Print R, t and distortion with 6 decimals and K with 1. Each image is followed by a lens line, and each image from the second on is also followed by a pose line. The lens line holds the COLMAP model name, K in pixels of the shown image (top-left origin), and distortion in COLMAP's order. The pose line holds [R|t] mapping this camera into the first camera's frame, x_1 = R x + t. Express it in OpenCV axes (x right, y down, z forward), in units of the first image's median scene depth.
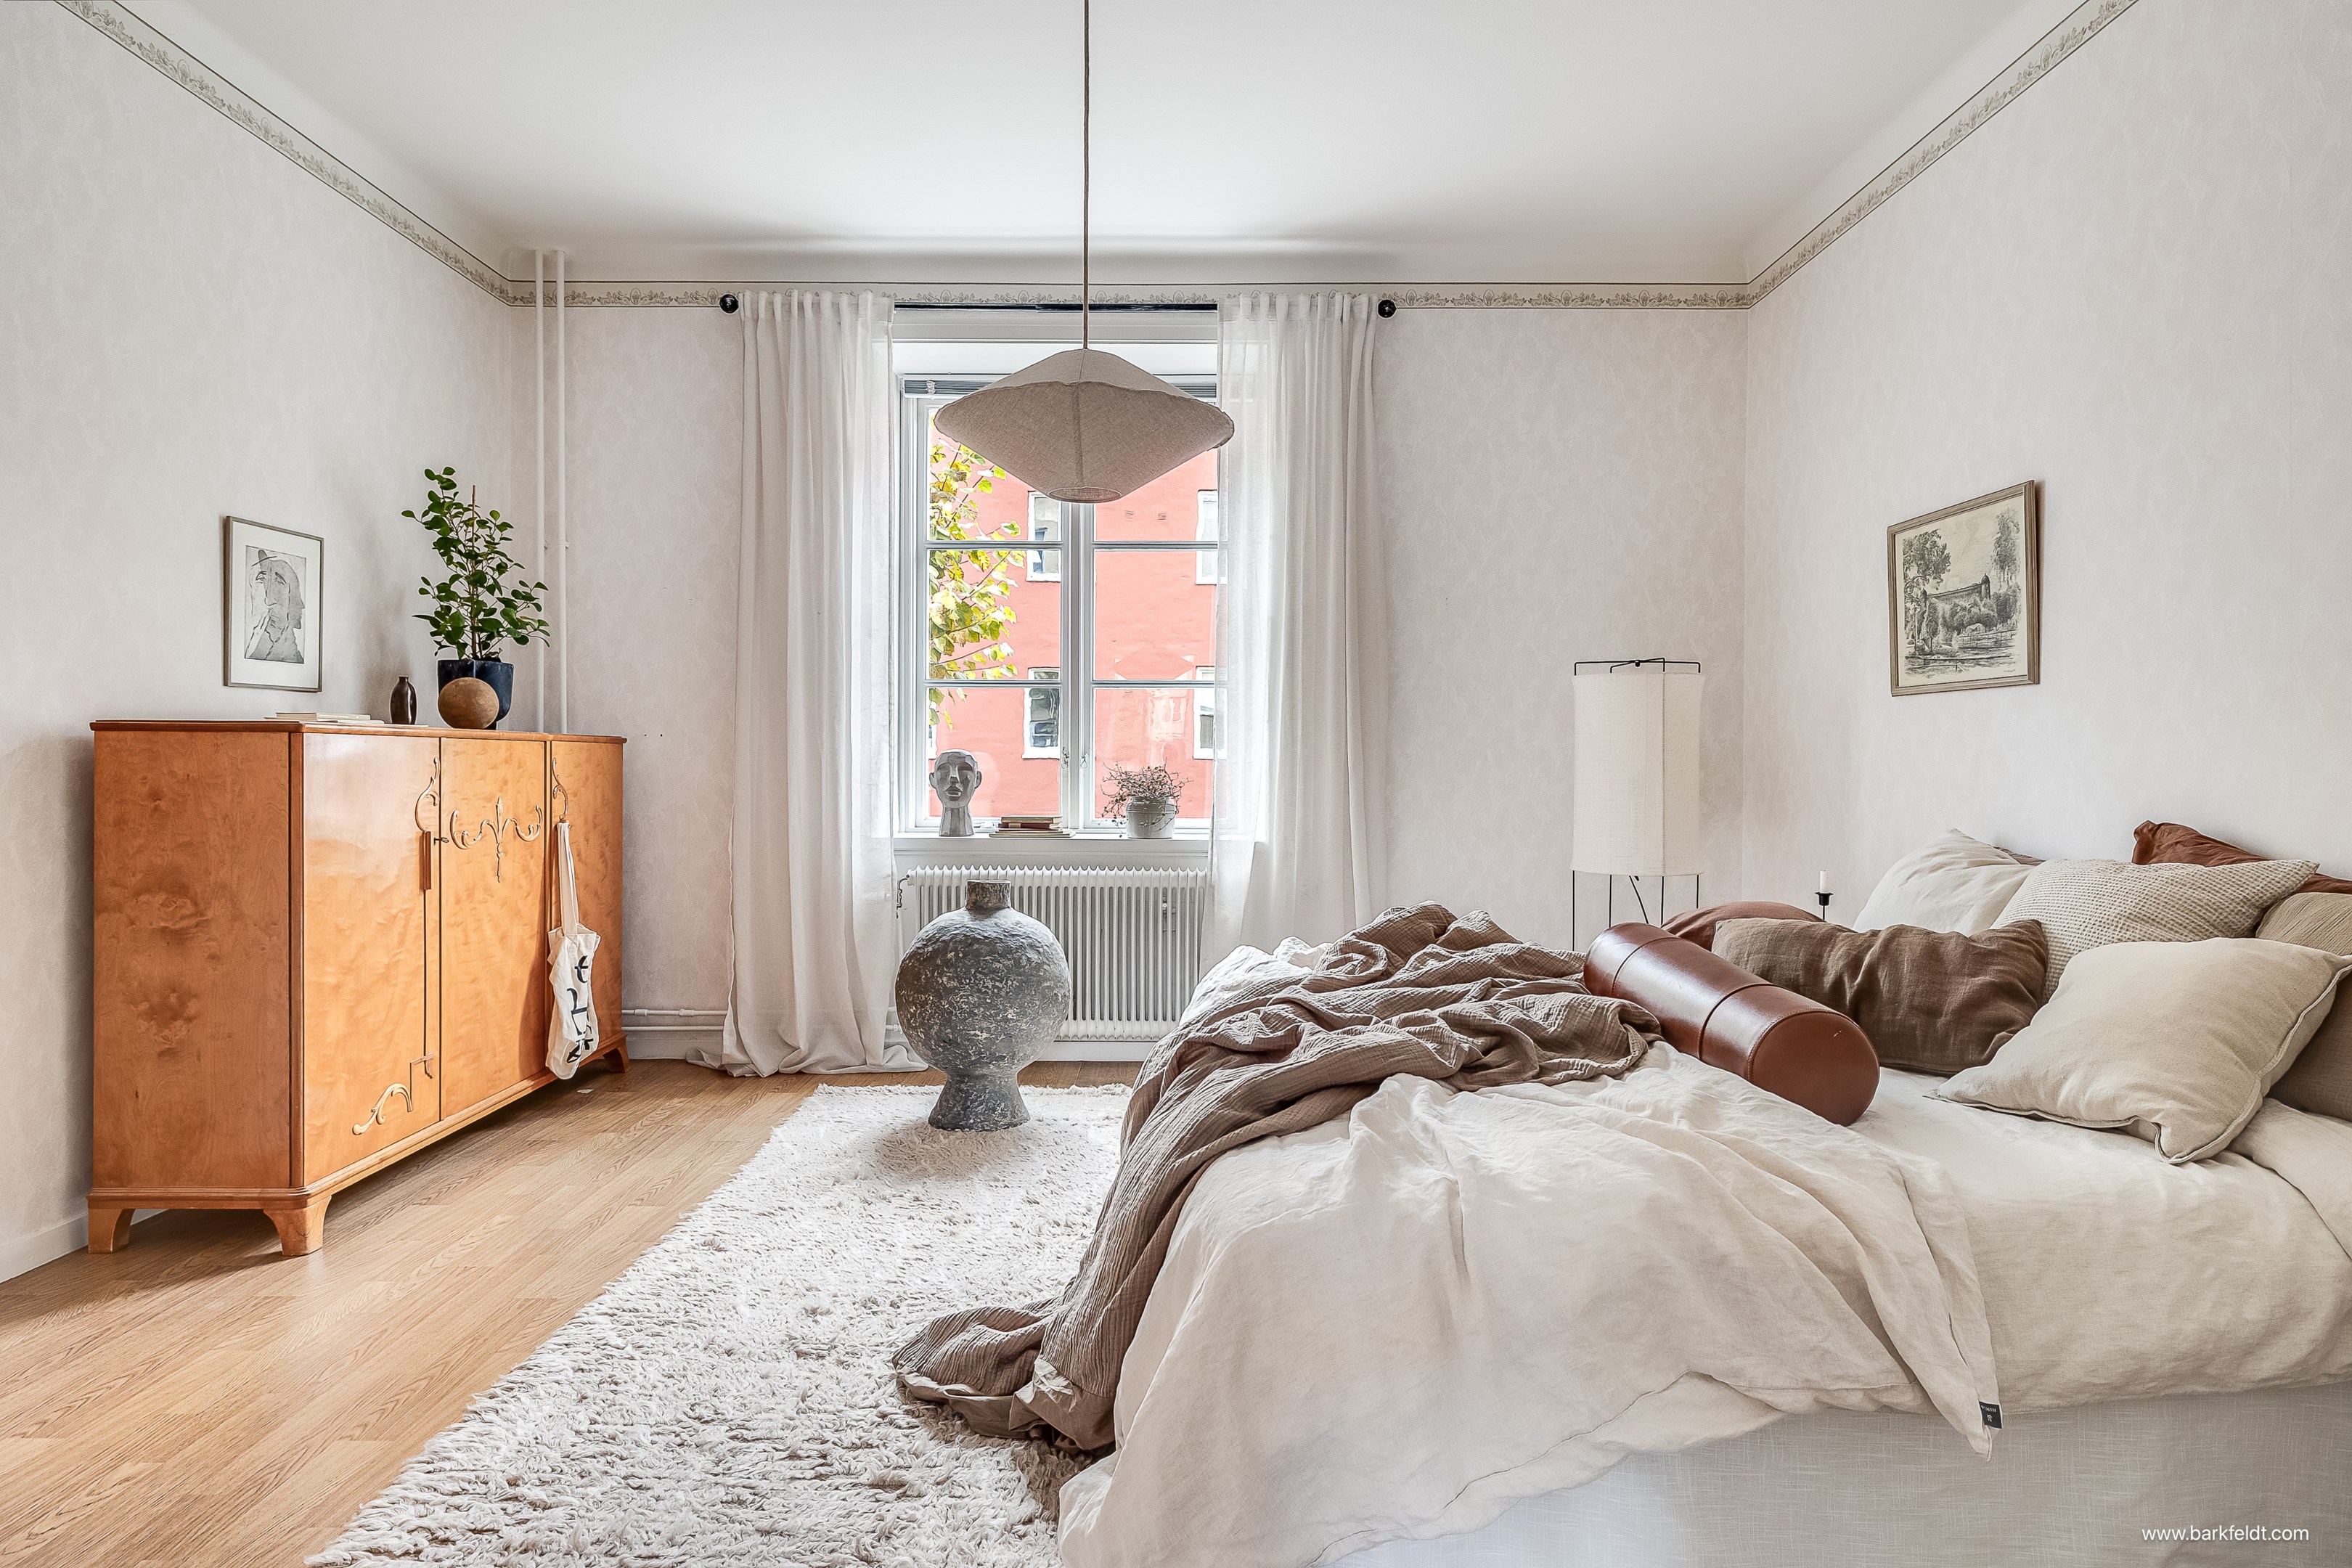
lens RADIAL K [[1289.8, 0, 1177.9], [0, 1289.8, 771.1], [0, 0, 1]] dist [0.003806, 0.000165]
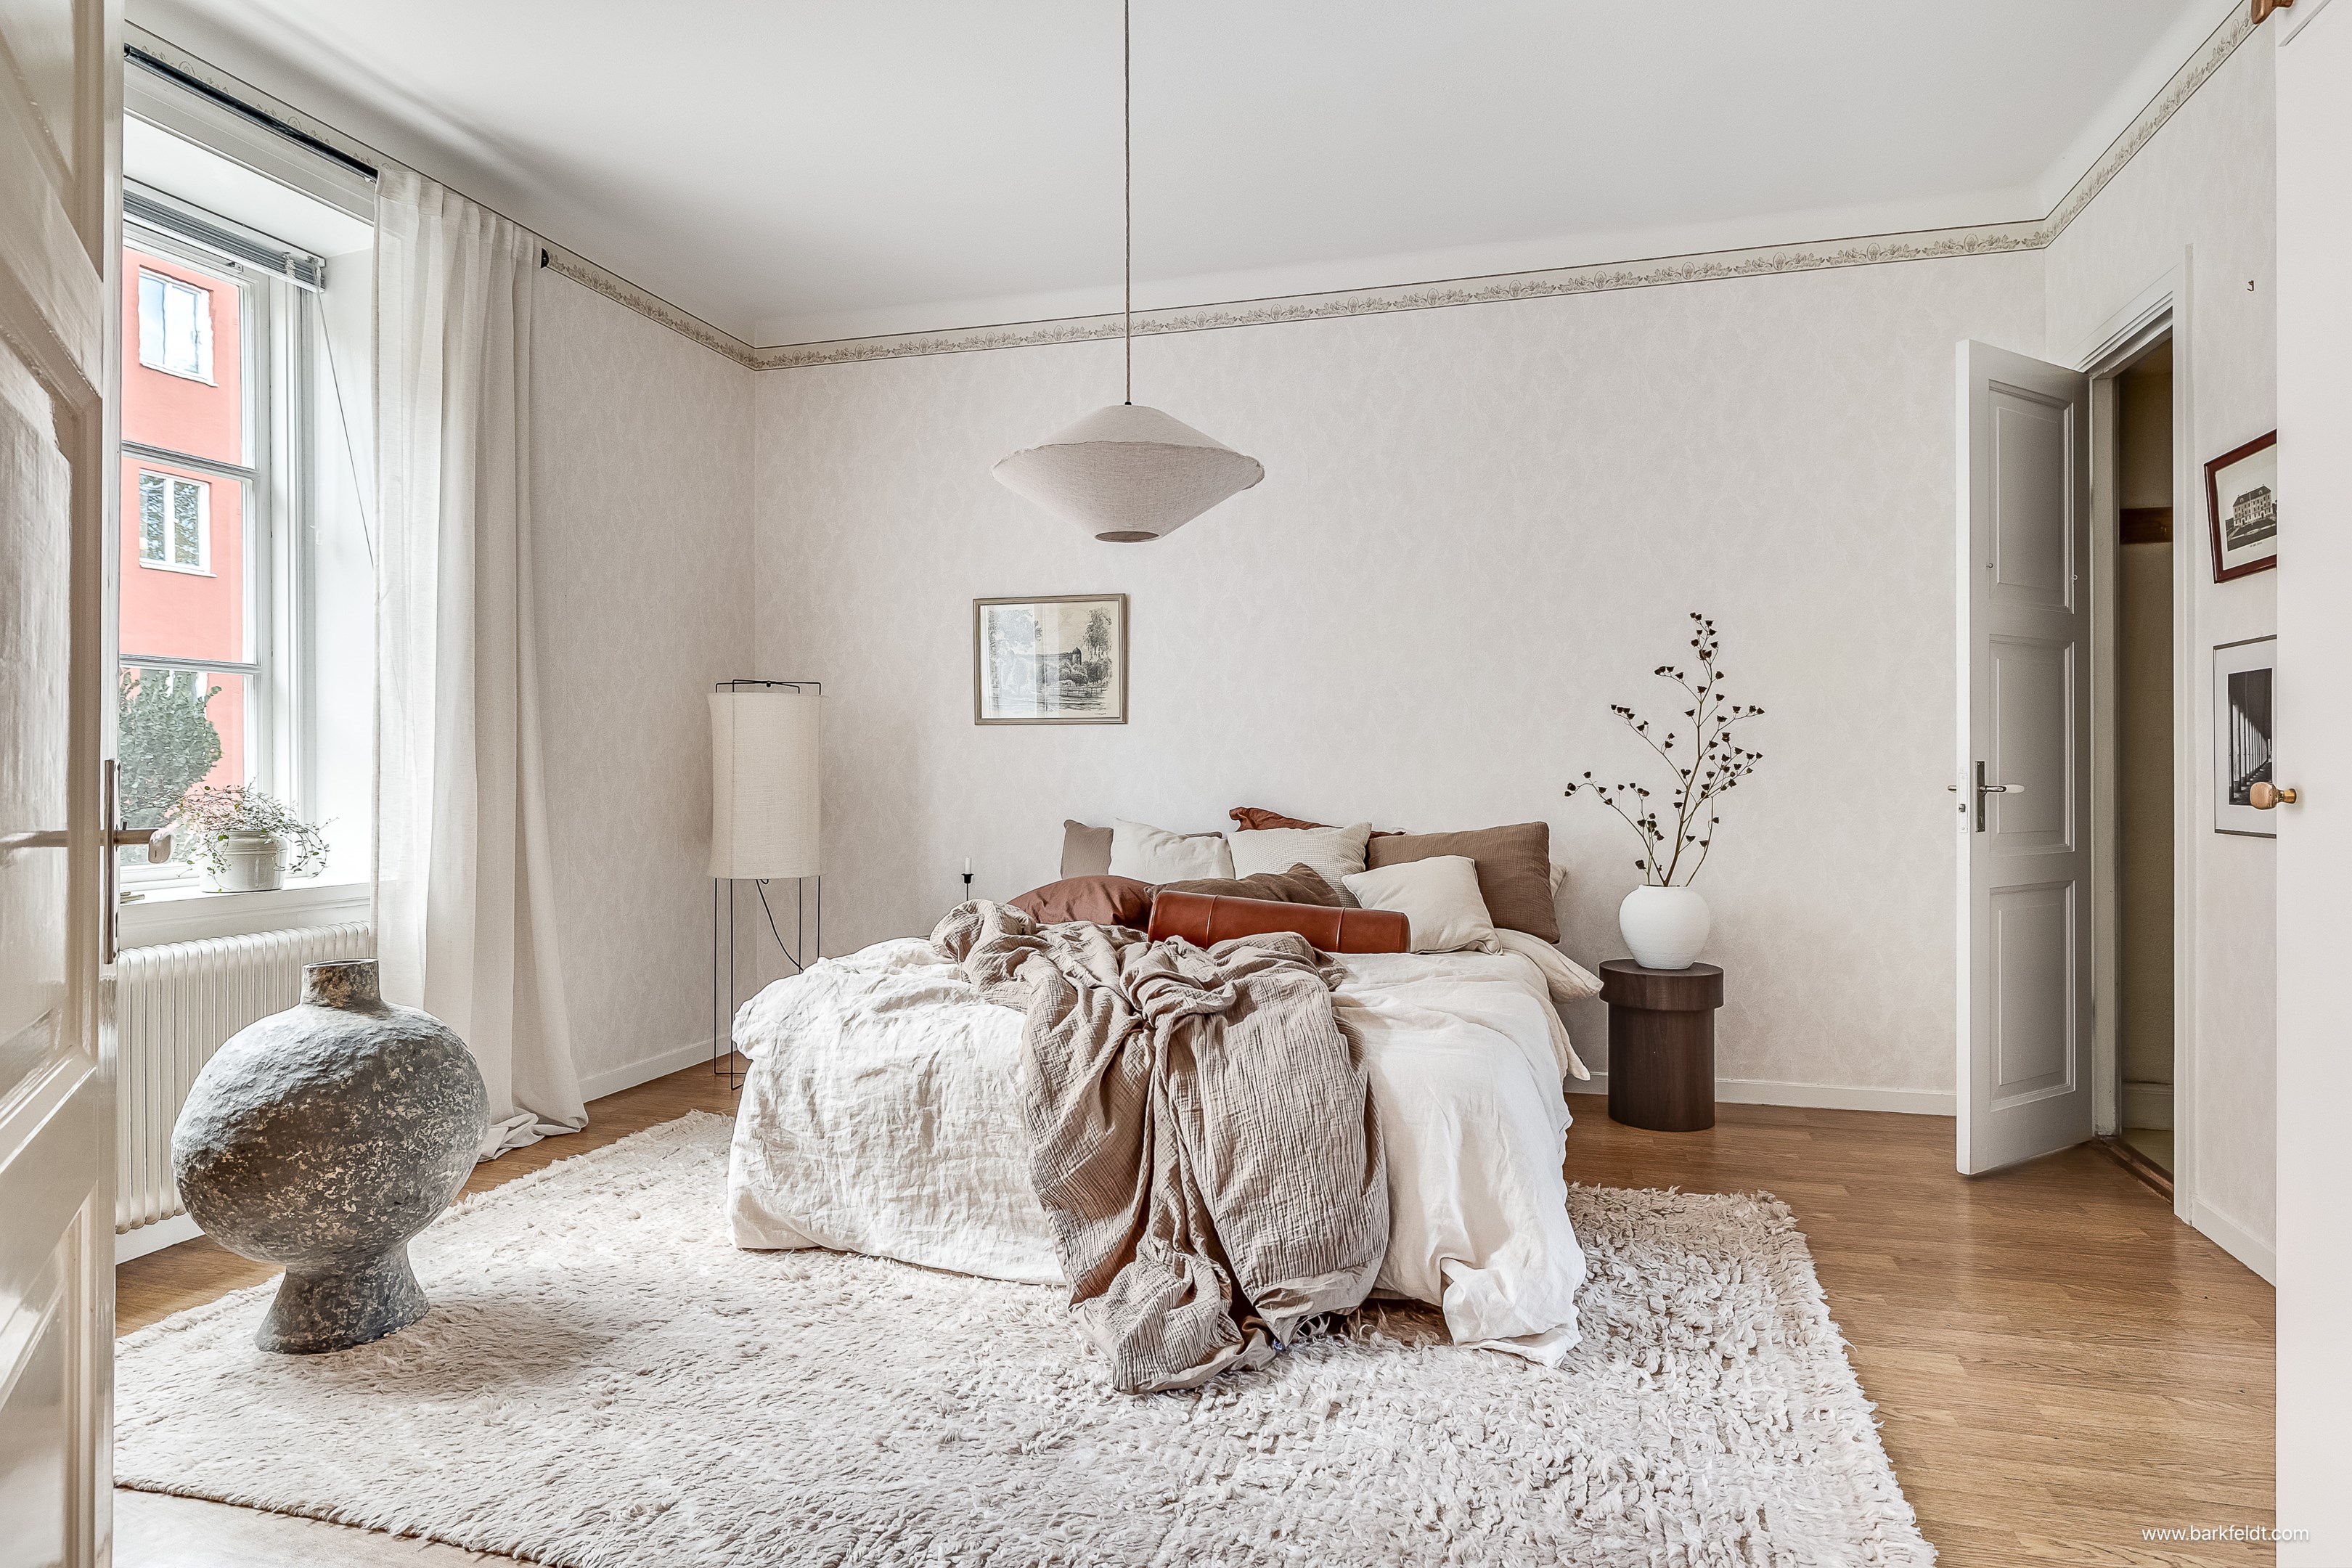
lens RADIAL K [[1334.3, 0, 1176.0], [0, 1334.3, 784.0], [0, 0, 1]] dist [0.001505, -0.000837]
pose [[0.266070, -0.014781, 0.963840, -0.834637], [0.009777, 0.999872, 0.012635, -0.013486], [-0.963904, 0.006062, 0.266181, 0.484407]]
